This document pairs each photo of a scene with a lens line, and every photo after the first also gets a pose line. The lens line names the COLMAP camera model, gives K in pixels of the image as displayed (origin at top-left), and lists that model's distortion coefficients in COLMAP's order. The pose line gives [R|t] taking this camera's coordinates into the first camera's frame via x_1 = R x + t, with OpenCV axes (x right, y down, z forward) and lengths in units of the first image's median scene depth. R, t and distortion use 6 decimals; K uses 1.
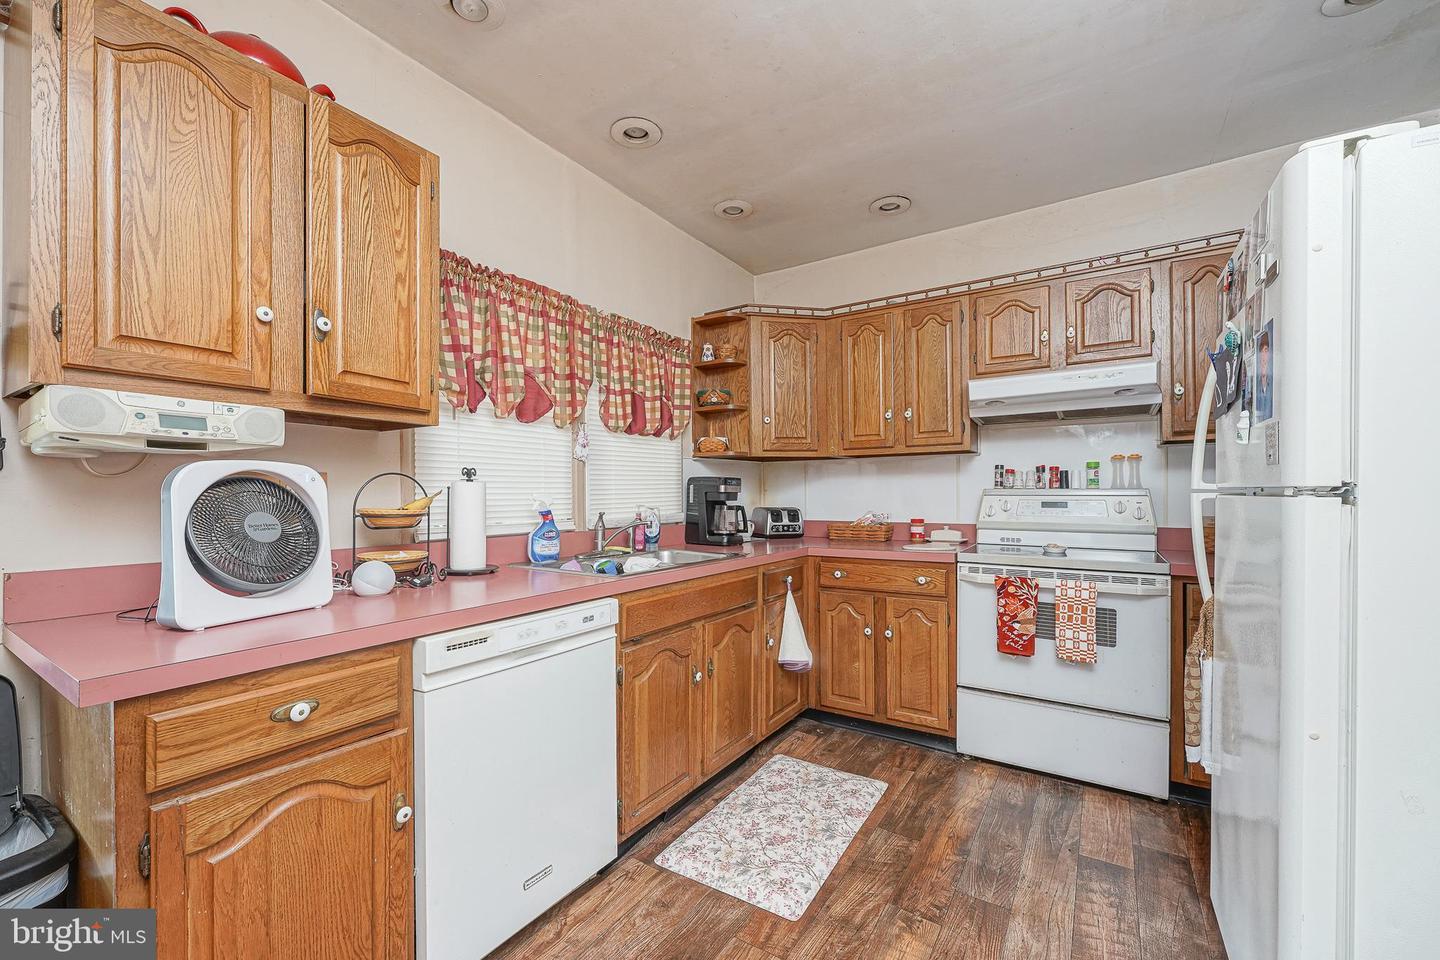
lens RADIAL K [[572.5, 0, 728.2], [0, 572.5, 481.1], [0, 0, 1]] dist [0.001134, 0.000241]
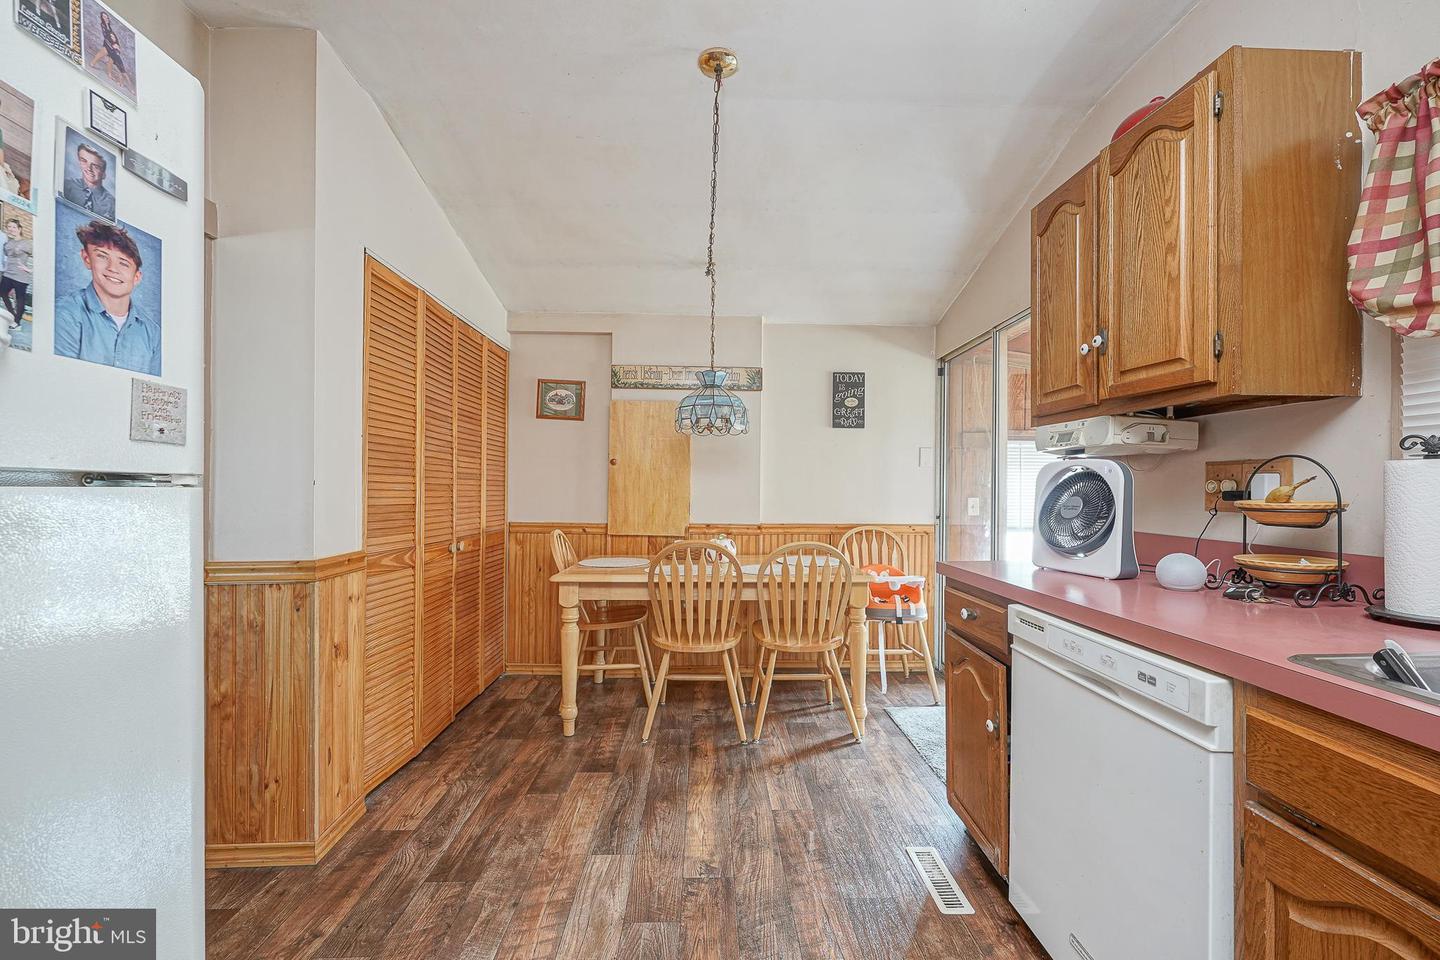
lens RADIAL K [[572.5, 0, 728.2], [0, 572.5, 481.1], [0, 0, 1]] dist [0.001134, 0.000241]
pose [[-0.811447, -0.004956, -0.584405, 0.549430], [0.012733, 0.999577, -0.026157, 0.034219], [0.584287, -0.028666, -0.811041, 1.354255]]
